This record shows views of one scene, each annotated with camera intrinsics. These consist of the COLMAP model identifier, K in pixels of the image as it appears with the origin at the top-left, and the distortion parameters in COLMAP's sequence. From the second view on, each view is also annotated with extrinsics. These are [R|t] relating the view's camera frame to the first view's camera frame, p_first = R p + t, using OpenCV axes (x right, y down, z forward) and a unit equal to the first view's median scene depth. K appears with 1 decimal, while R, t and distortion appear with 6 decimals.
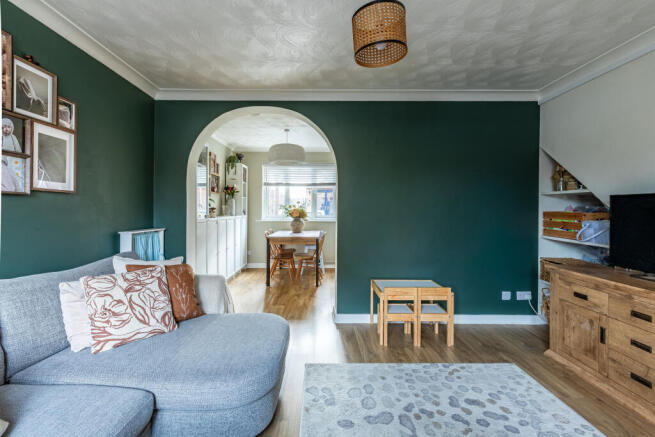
lens RADIAL K [[297.8, 0, 324.7], [0, 297.8, 209.6], [0, 0, 1]] dist [0.000629, 0.000046]
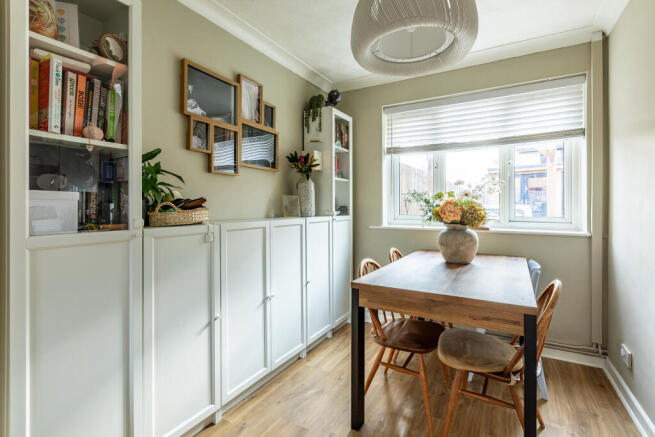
lens RADIAL K [[314.3, 0, 327.4], [0, 314.3, 204.5], [0, 0, 1]] dist [-0.000314, -0.000023]
pose [[0.858381, -0.008025, -0.512950, -0.028206], [0.005097, 0.999962, -0.007116, 0.004426], [0.512987, 0.003494, 0.858389, 0.562772]]
